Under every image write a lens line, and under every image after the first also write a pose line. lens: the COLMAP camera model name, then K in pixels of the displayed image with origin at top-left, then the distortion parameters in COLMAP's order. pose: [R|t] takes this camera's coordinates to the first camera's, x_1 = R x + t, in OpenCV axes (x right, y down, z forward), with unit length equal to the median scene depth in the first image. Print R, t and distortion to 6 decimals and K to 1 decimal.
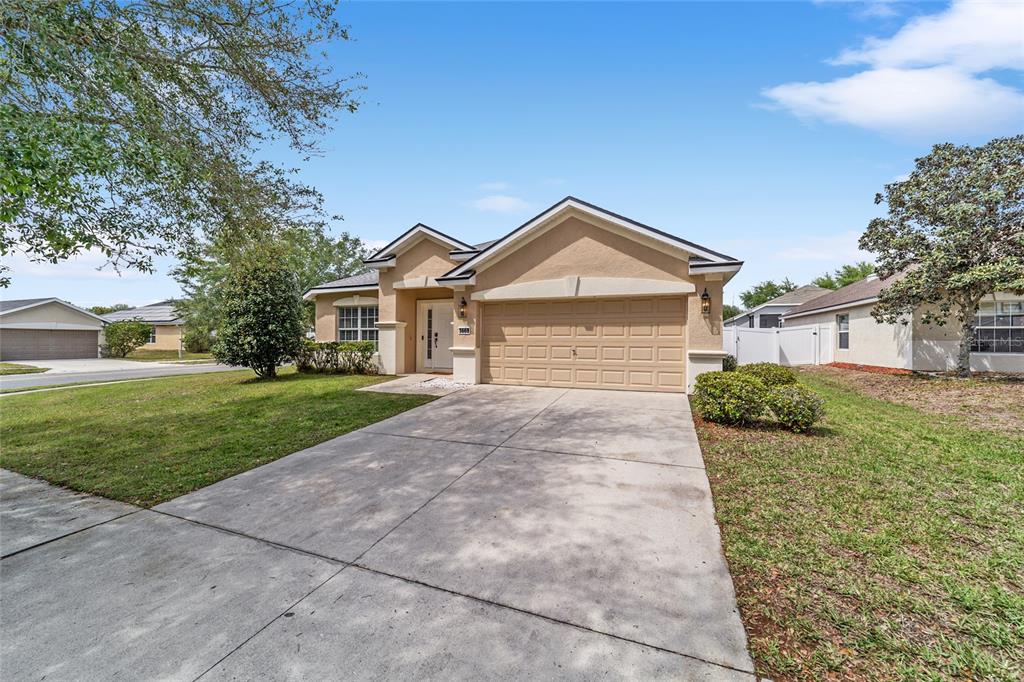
lens RADIAL K [[393.5, 0, 505.8], [0, 393.5, 338.8], [0, 0, 1]] dist [-0.008123, 0.004000]
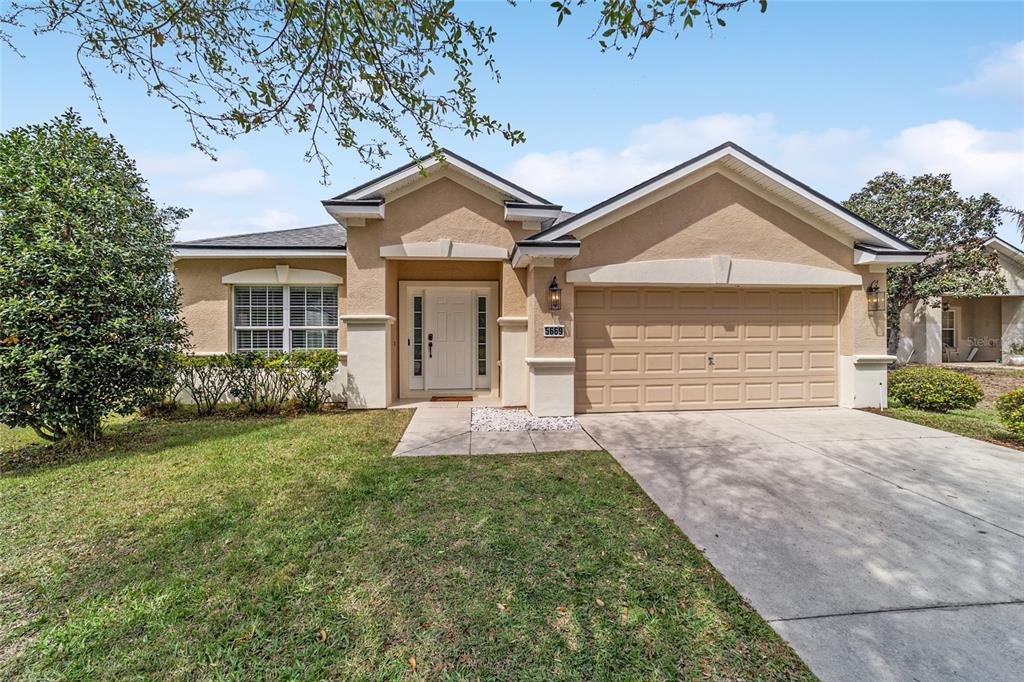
lens RADIAL K [[393.5, 0, 510.0], [0, 393.5, 339.3], [0, 0, 1]] dist [-0.008123, 0.004000]
pose [[0.888049, -0.011206, 0.459612, -0.439938], [0.008888, 0.999935, 0.007207, -0.012650], [-0.459663, -0.002315, 0.888091, 0.469630]]
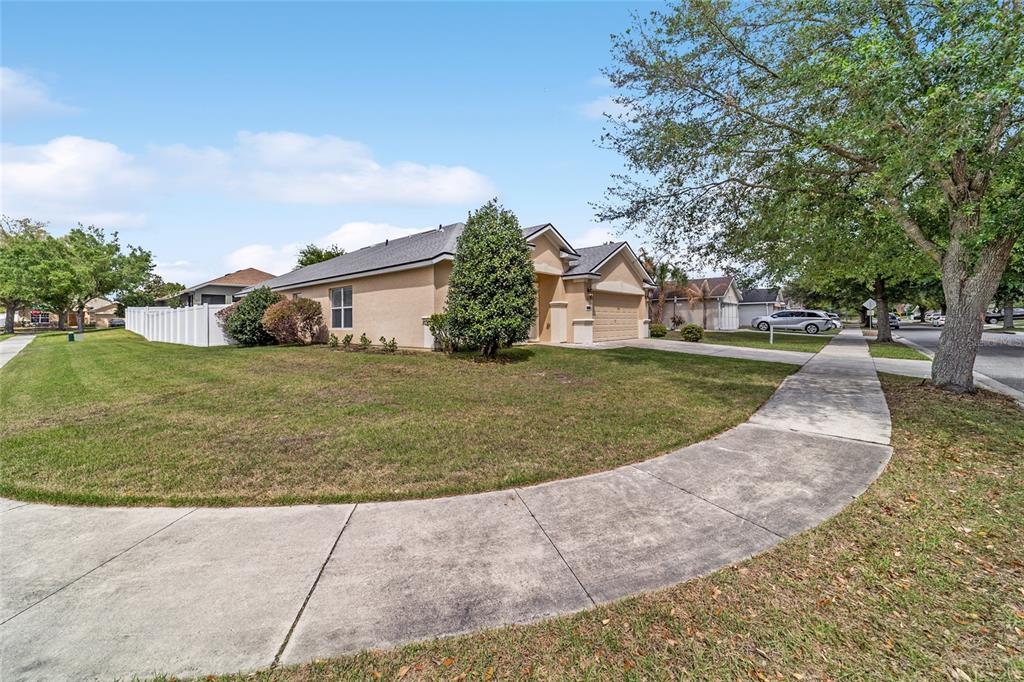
lens RADIAL K [[393.5, 0, 500.7], [0, 393.5, 319.3], [0, 0, 1]] dist [-0.008123, 0.004000]
pose [[0.347816, -0.002888, 0.937558, -1.606611], [0.006485, 0.999979, 0.000674, 0.018401], [-0.937540, 0.005845, 0.347827, 0.768893]]
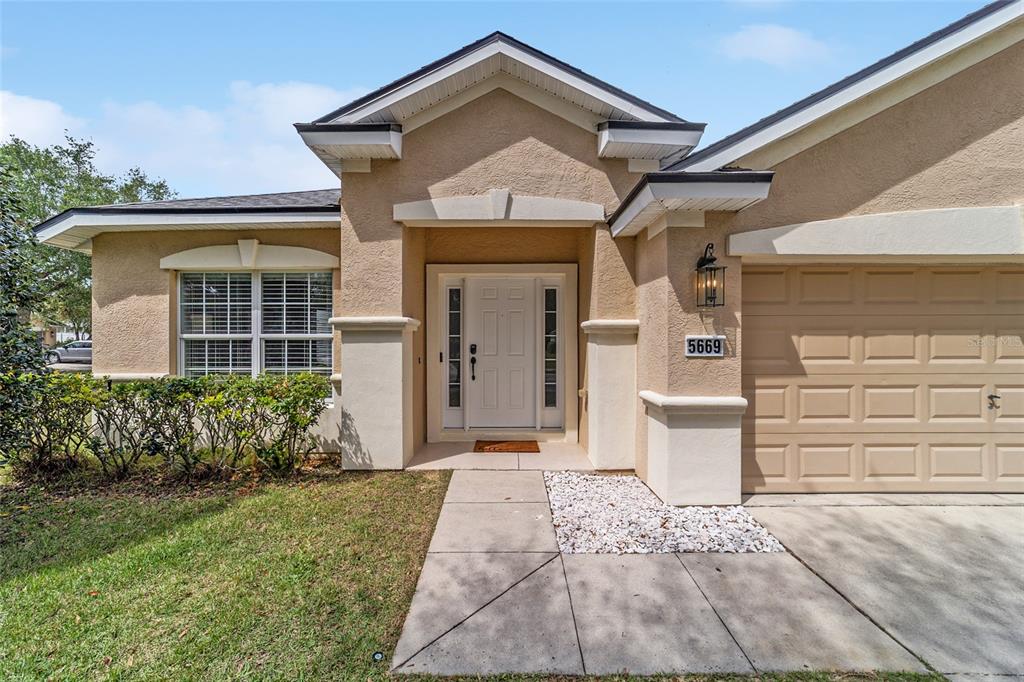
lens RADIAL K [[393.5, 0, 510.8], [0, 393.5, 338.7], [0, 0, 1]] dist [-0.008123, 0.004000]
pose [[0.924415, -0.009329, 0.381275, -0.373120], [0.006899, 0.999946, 0.007741, -0.030435], [-0.381327, -0.004526, 0.924429, 0.736968]]
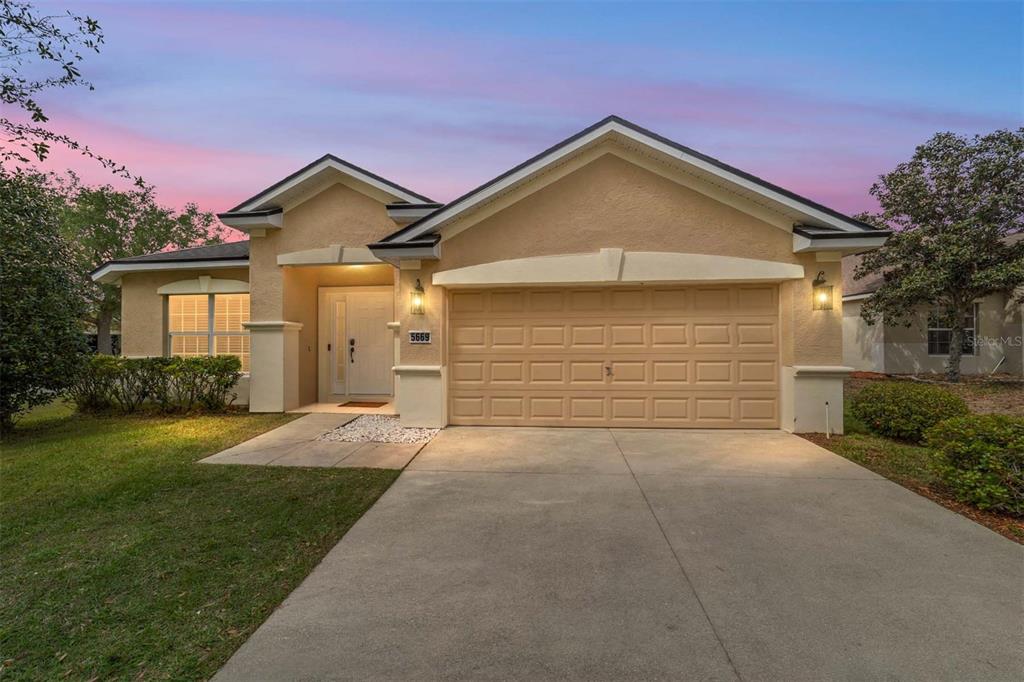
lens RADIAL K [[393.5, 0, 509.5], [0, 393.5, 338.3], [0, 0, 1]] dist [-0.008123, 0.004000]
pose [[0.959216, -0.008341, 0.282552, -0.139938], [0.009627, 0.999949, -0.003161, -0.015446], [-0.282511, 0.005752, 0.959247, 0.394547]]
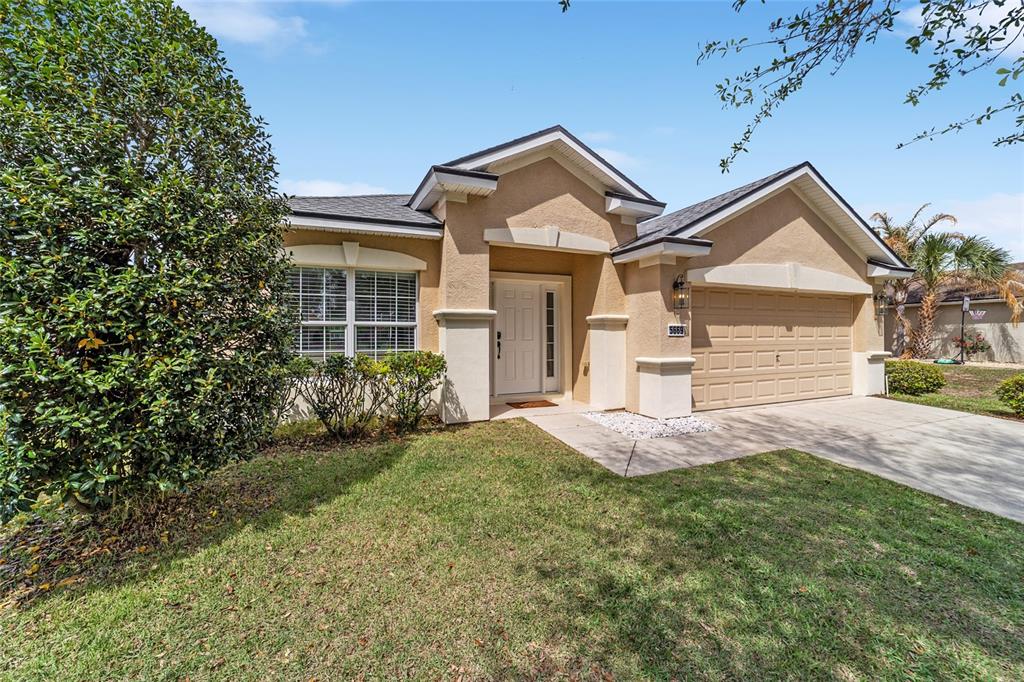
lens RADIAL K [[393.5, 0, 513.7], [0, 393.5, 334.0], [0, 0, 1]] dist [-0.008123, 0.004000]
pose [[0.706847, -0.005843, 0.707342, -0.692987], [0.004364, 0.999983, 0.003900, -0.018107], [-0.707353, 0.000330, 0.706861, 0.730226]]
